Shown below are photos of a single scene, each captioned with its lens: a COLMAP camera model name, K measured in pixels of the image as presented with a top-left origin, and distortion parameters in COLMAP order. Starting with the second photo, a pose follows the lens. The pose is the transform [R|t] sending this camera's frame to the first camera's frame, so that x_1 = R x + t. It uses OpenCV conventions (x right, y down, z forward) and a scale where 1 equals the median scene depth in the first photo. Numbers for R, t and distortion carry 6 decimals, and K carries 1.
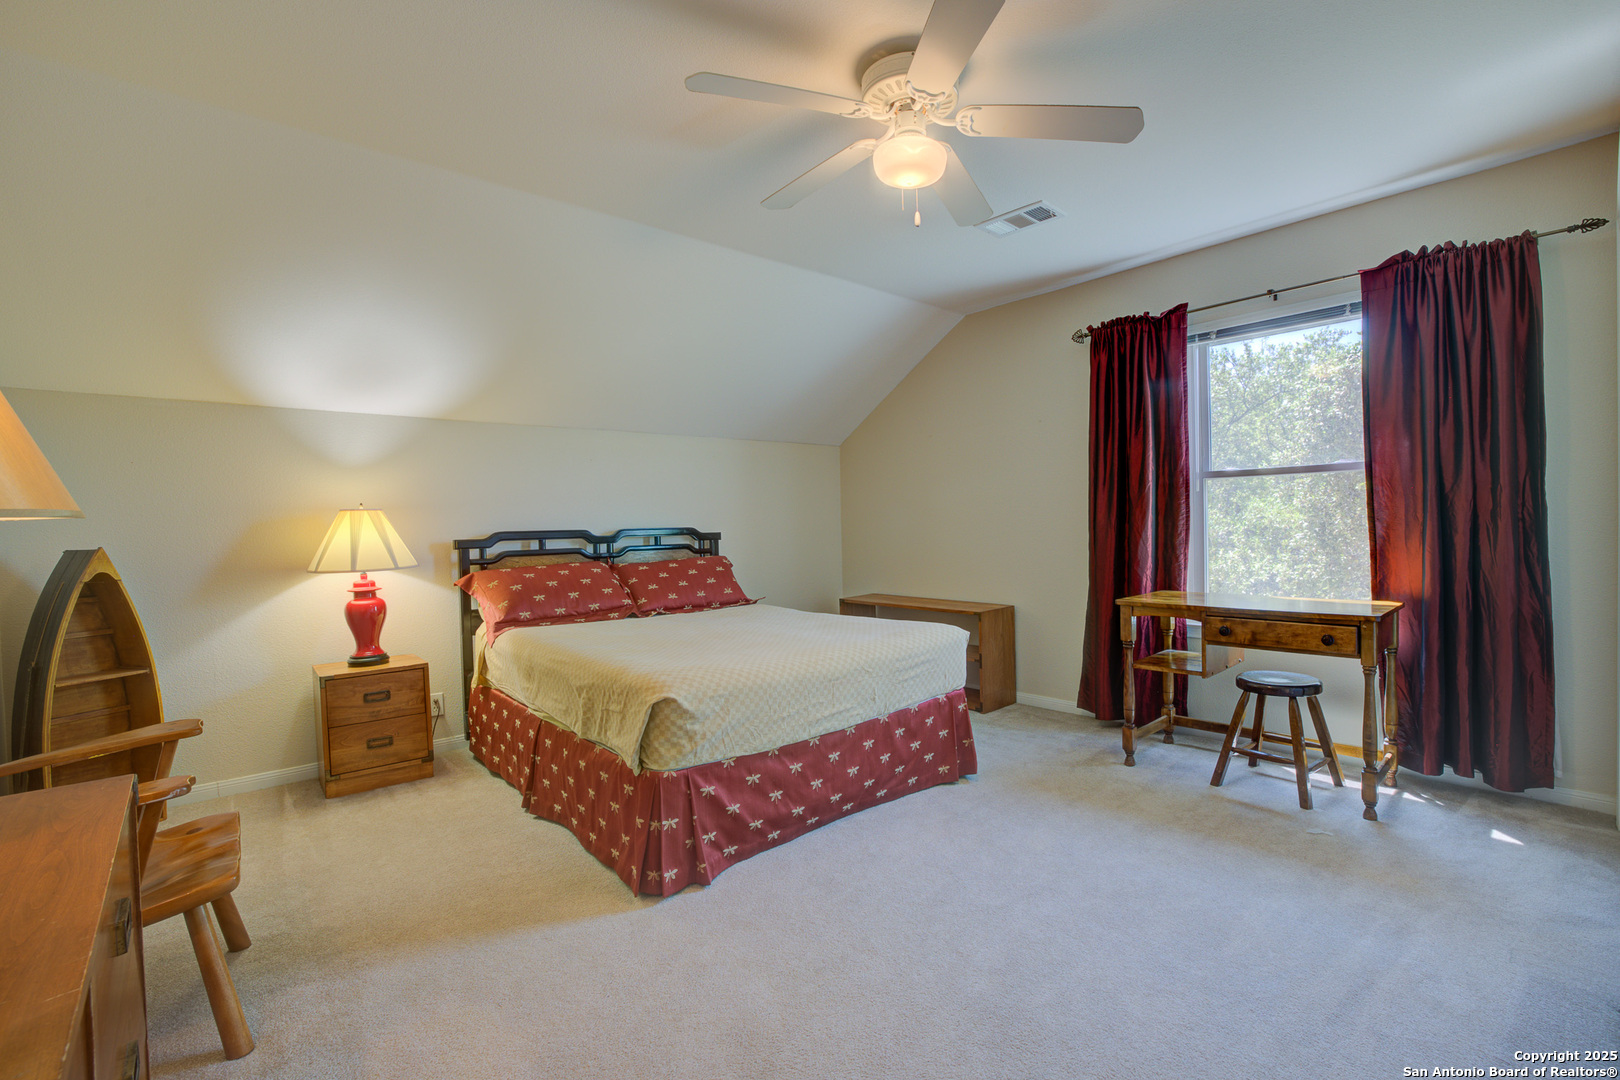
lens RADIAL K [[783.9, 0, 806.6], [0, 783.9, 530.8], [0, 0, 1]] dist [-0.002840, -0.000206]
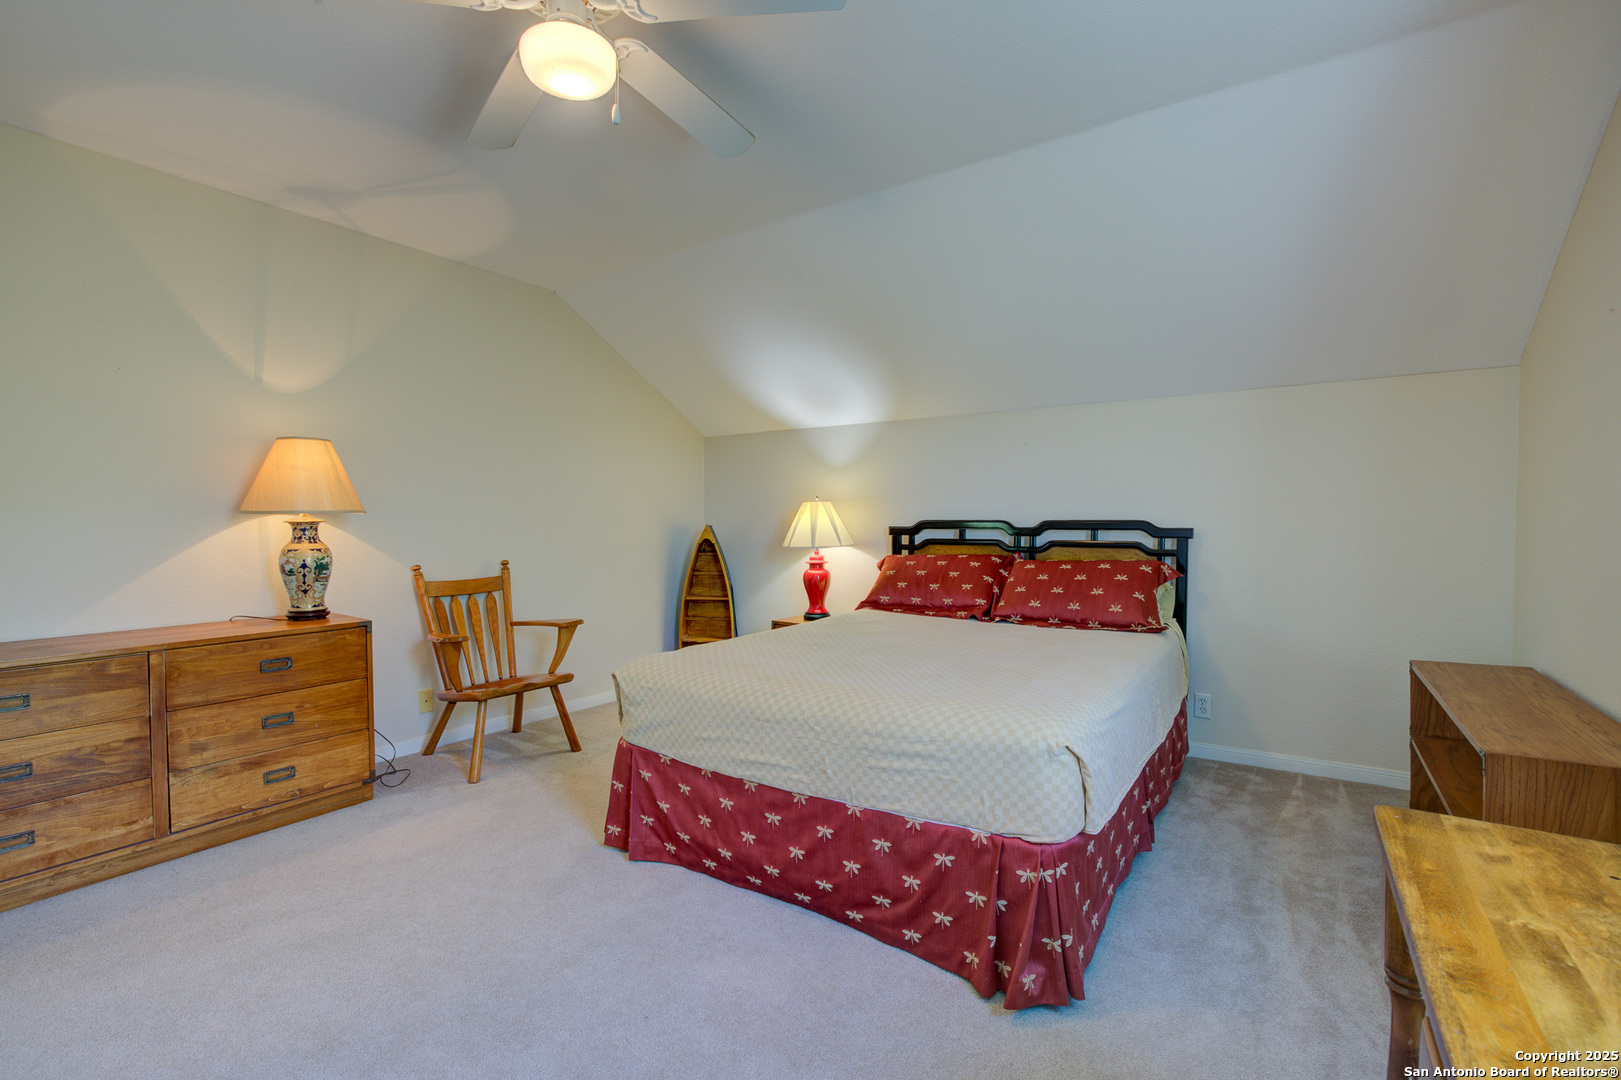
lens RADIAL K [[714.7, 0, 807.6], [0, 714.7, 537.7], [0, 0, 1]] dist [-0.035146, 0.007762]
pose [[0.215454, 0.046144, -0.975423, 0.591880], [-0.011878, 0.998933, 0.044633, -0.018625], [0.976442, 0.001970, 0.215772, 0.725626]]
